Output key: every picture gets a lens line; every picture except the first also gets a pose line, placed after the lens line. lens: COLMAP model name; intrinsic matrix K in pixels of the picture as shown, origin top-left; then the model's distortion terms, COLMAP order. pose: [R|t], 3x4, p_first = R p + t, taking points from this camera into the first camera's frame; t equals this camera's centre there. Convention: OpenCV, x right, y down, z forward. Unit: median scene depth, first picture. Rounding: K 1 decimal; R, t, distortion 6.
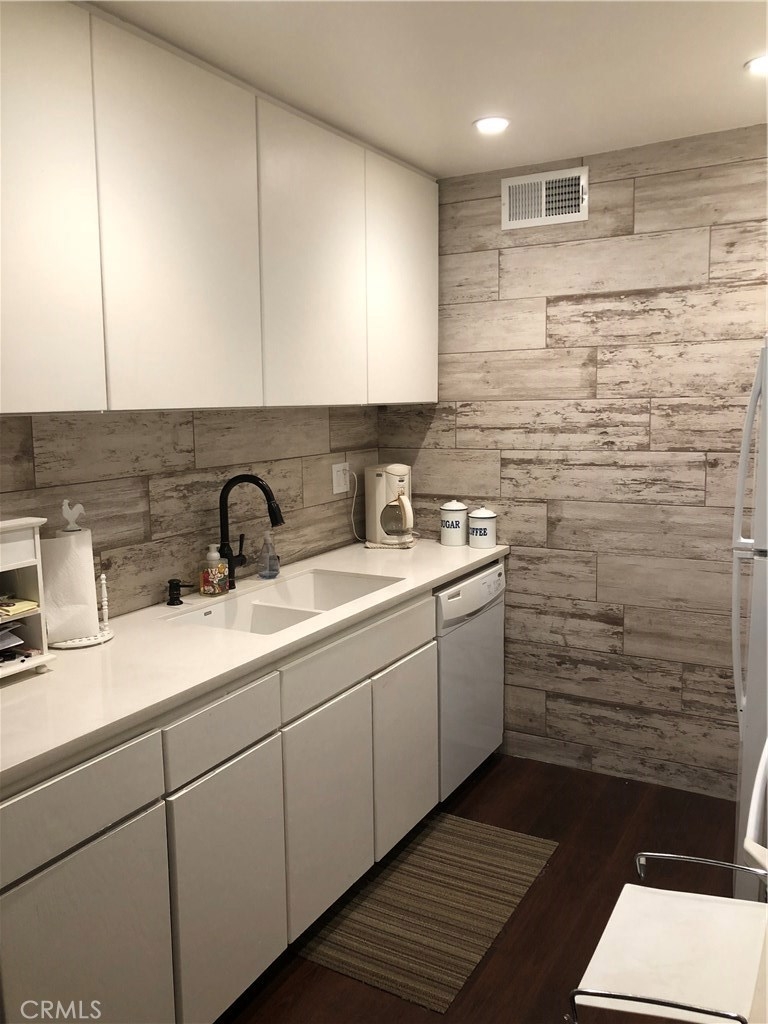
lens RADIAL K [[844.4, 0, 342.2], [0, 844.4, 506.8], [0, 0, 1]] dist [0.032540, -0.036095]
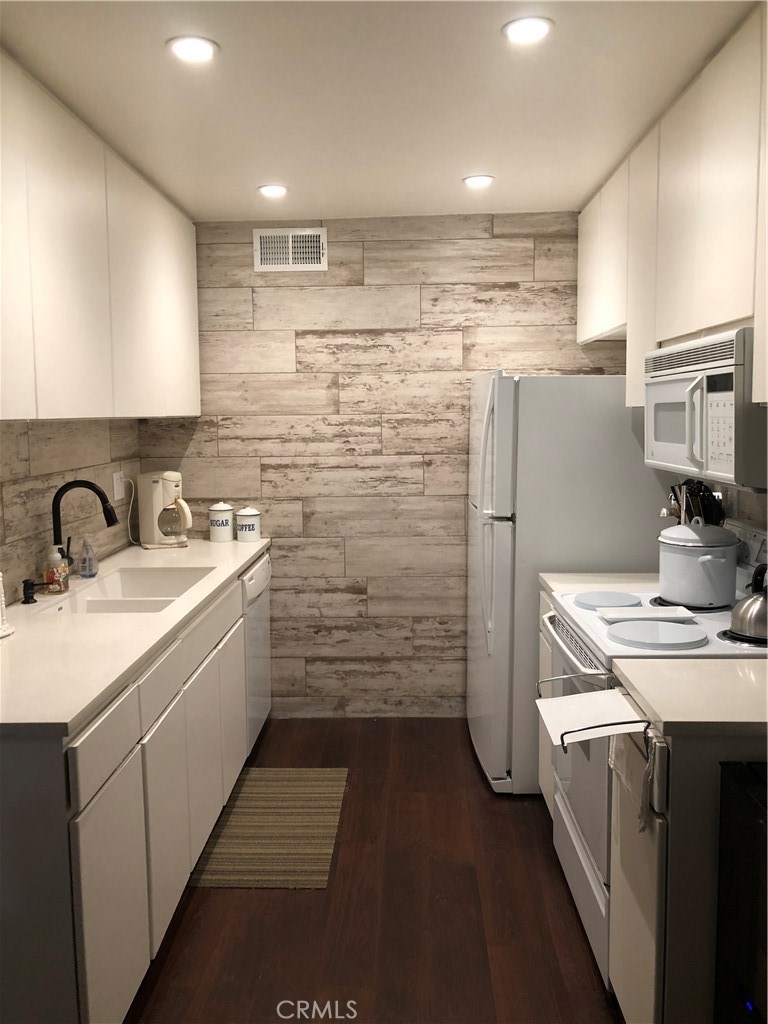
lens RADIAL K [[844.4, 0, 359.9], [0, 844.4, 510.0], [0, 0, 1]] dist [0.032540, -0.036095]
pose [[0.886804, -0.046682, 0.459781, -0.254259], [0.055371, 0.998451, -0.005424, 0.022012], [-0.458816, 0.030269, 0.888016, -0.114253]]
